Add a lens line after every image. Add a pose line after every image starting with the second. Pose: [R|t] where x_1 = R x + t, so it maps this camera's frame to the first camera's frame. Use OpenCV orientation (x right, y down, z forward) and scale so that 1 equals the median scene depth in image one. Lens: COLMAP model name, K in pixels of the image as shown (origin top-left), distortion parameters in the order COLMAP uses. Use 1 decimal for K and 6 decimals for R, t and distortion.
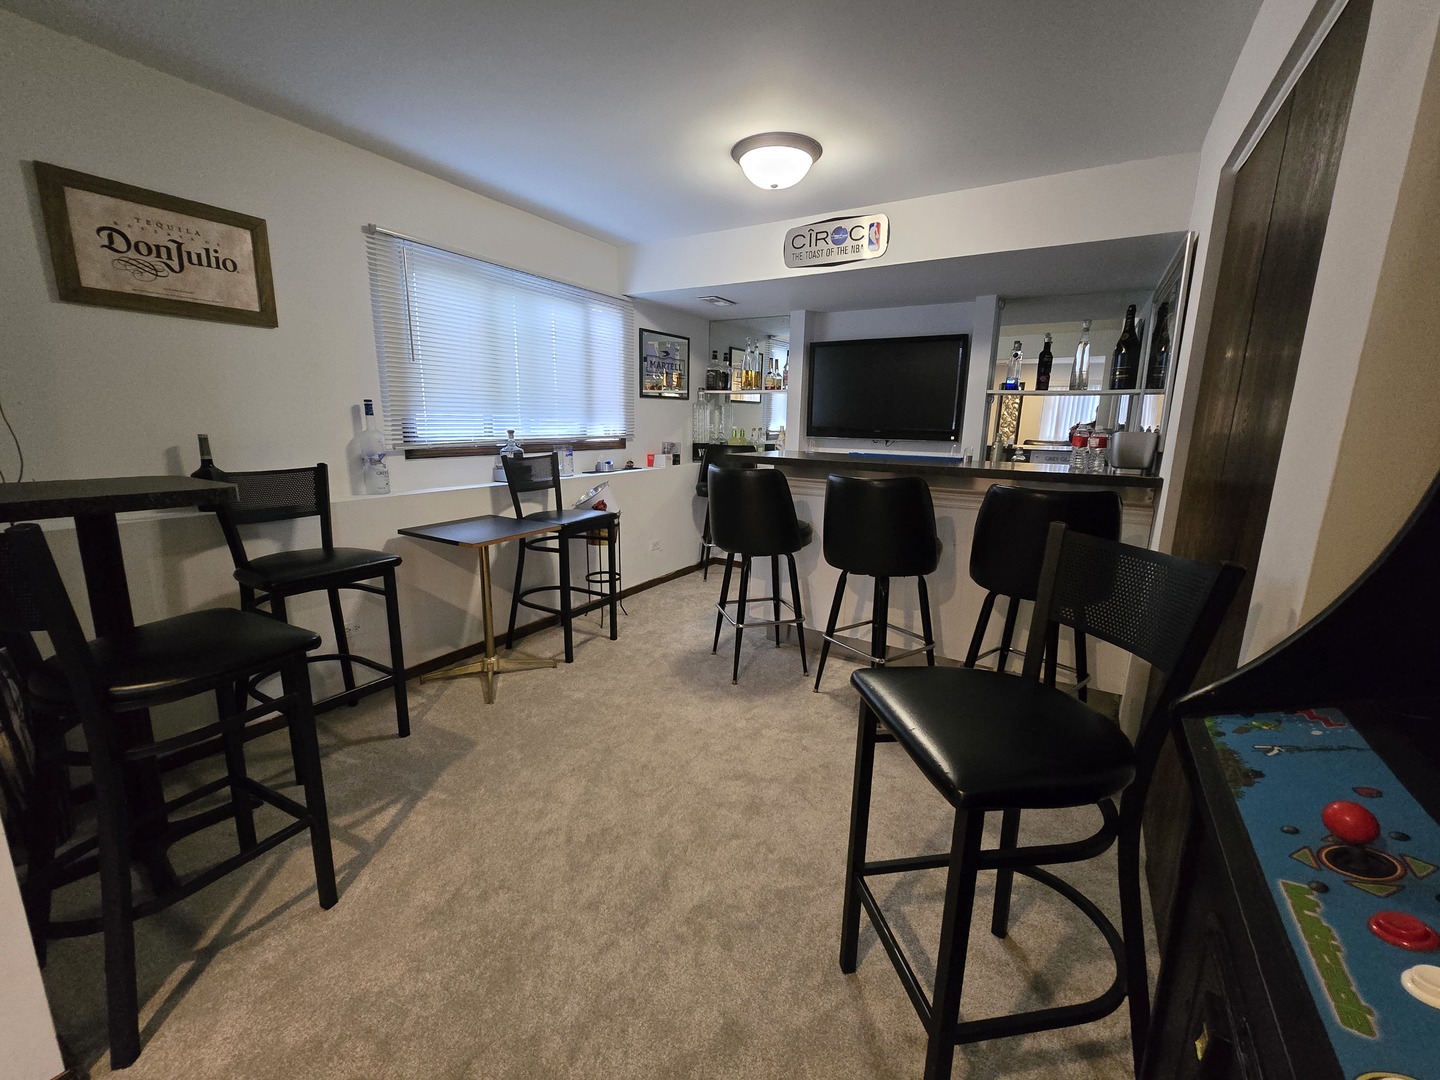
lens RADIAL K [[586.9, 0, 720.0], [0, 586.9, 540.0], [0, 0, 1]] dist [-0.002350, -0.000287]
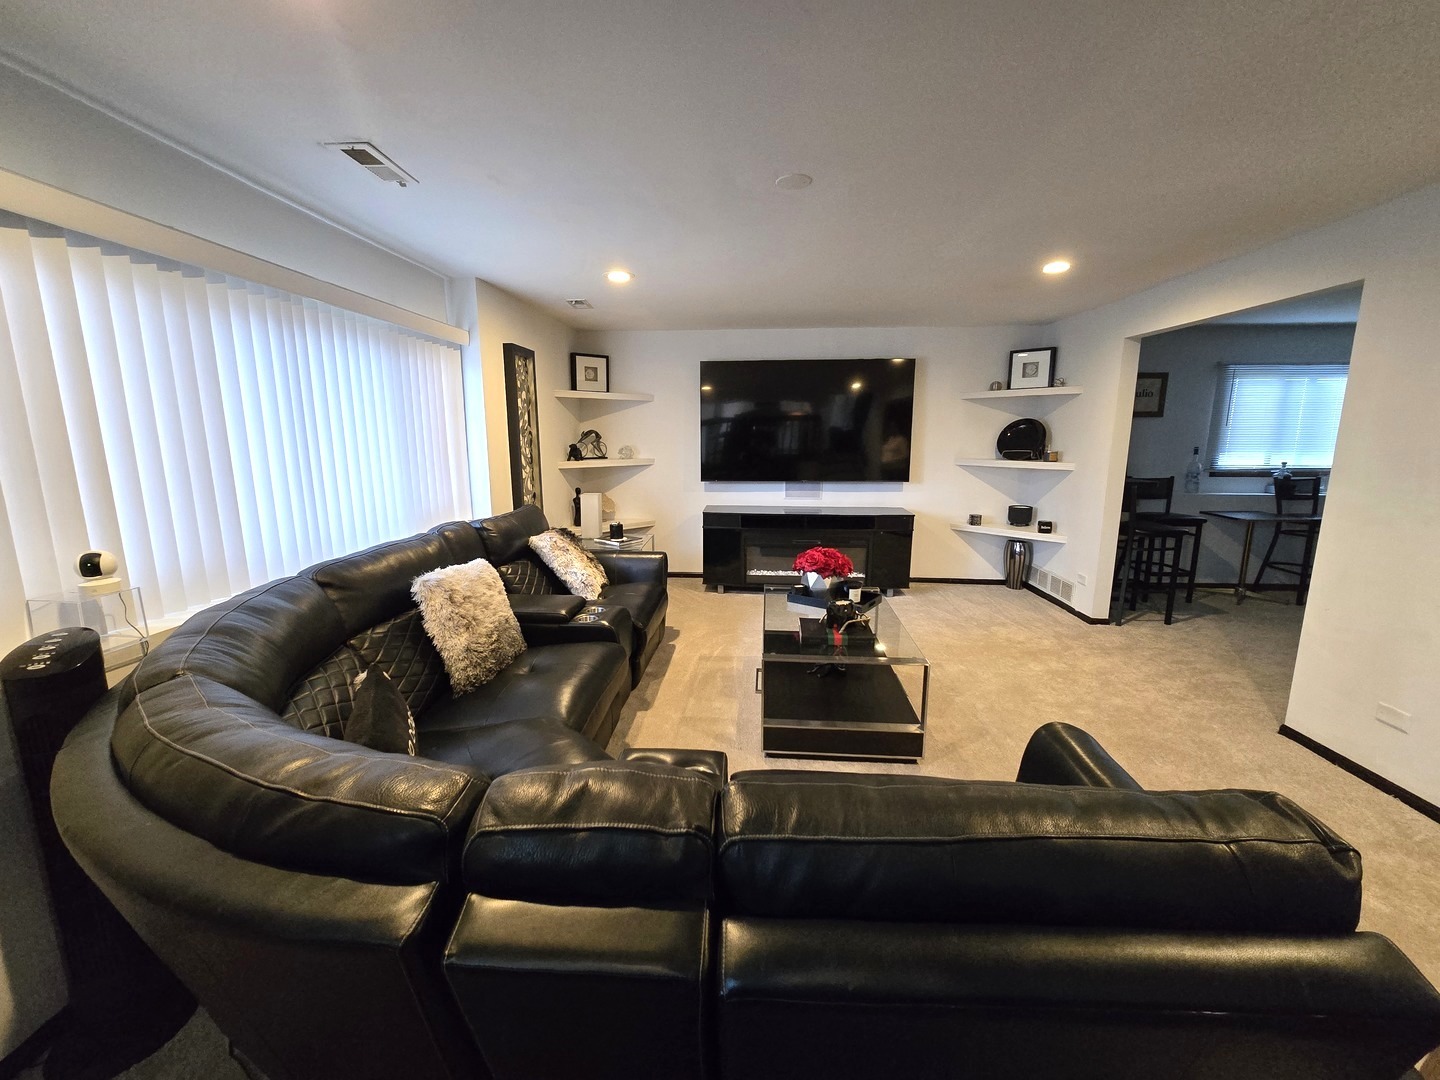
lens RADIAL K [[586.9, 0, 720.0], [0, 586.9, 540.0], [0, 0, 1]] dist [-0.002350, -0.000287]
pose [[0.454990, 0.134405, -0.880295, 0.462984], [-0.165378, 0.984101, 0.064776, 0.213586], [0.875005, 0.116108, 0.469984, -1.317260]]
